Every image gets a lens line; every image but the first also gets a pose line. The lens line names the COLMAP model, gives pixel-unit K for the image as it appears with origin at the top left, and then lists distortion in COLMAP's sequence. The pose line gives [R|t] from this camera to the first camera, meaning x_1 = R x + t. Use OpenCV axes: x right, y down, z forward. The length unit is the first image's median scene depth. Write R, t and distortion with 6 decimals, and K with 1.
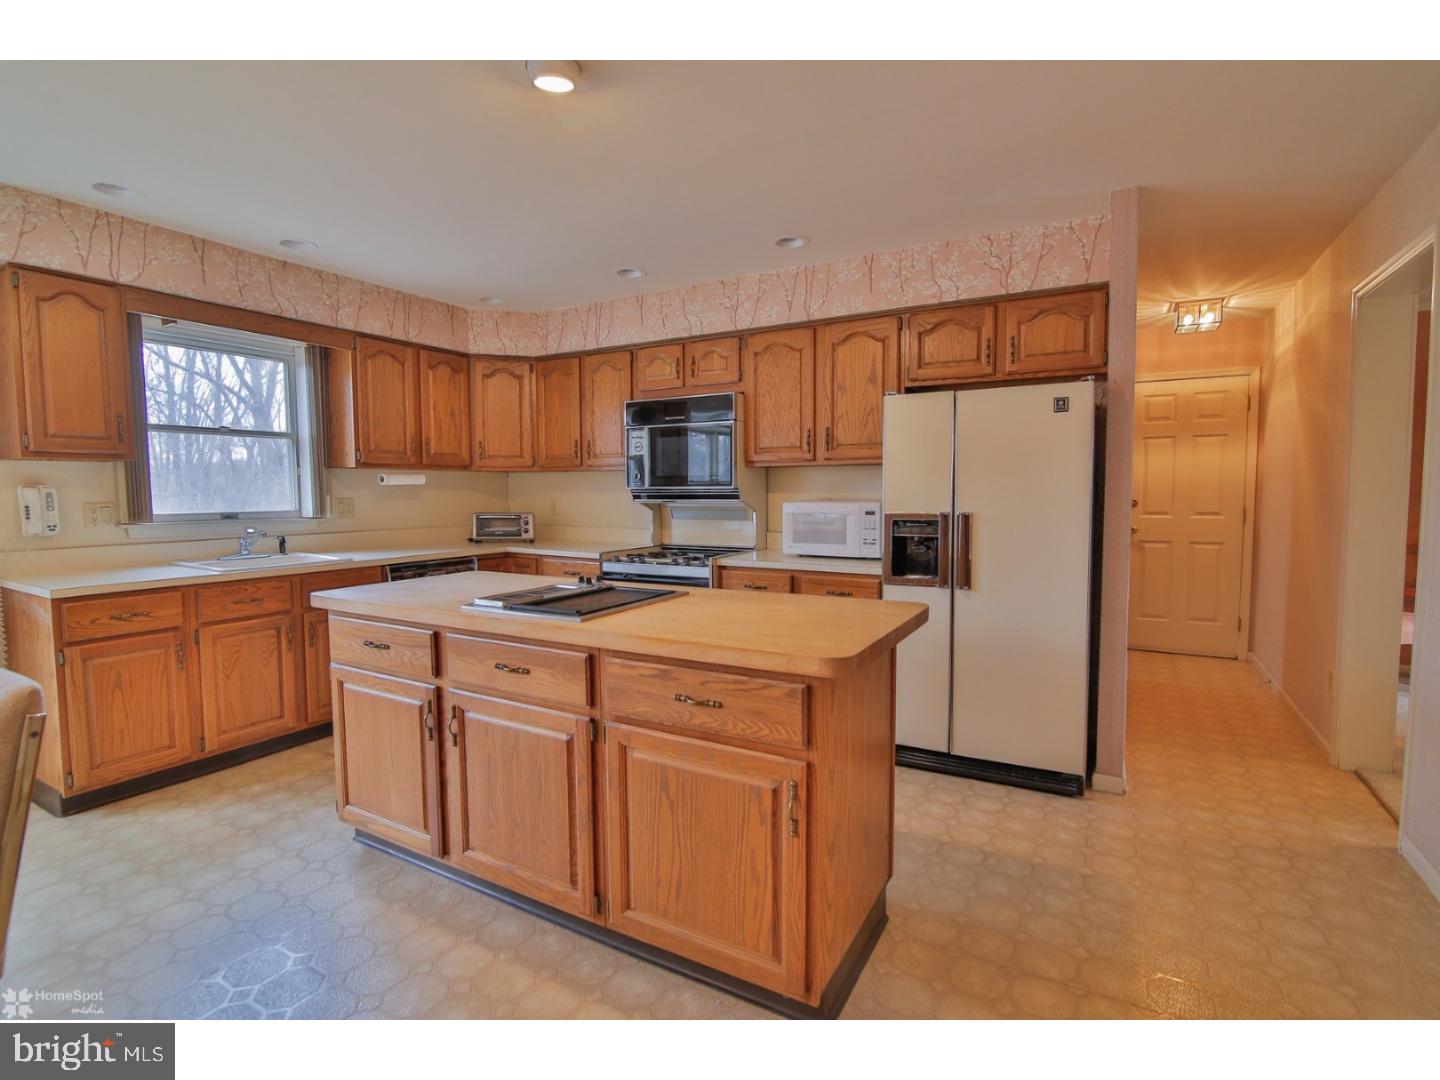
lens RADIAL K [[695.7, 0, 717.7], [0, 695.7, 535.0], [0, 0, 1]] dist [-0.014139, 0.000513]
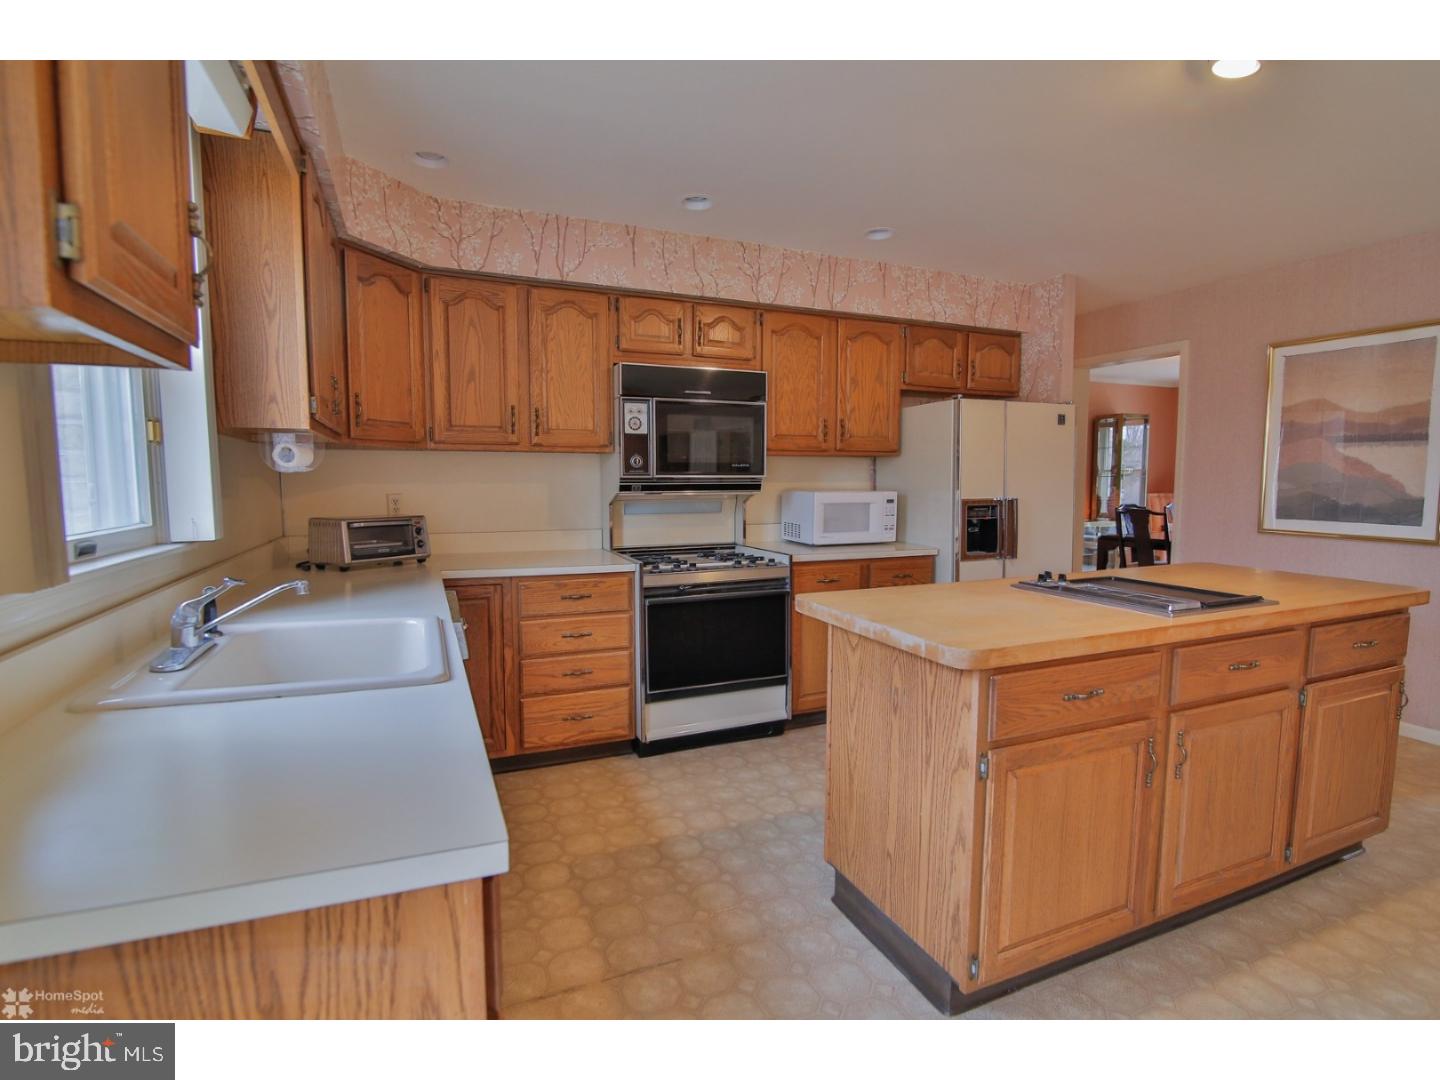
lens RADIAL K [[695.7, 0, 717.7], [0, 695.7, 535.0], [0, 0, 1]] dist [-0.014139, 0.000513]
pose [[0.603220, -0.071684, 0.794347, -0.747906], [0.040567, 0.997421, 0.059204, -0.048939], [-0.796543, -0.003489, 0.604572, 0.495460]]
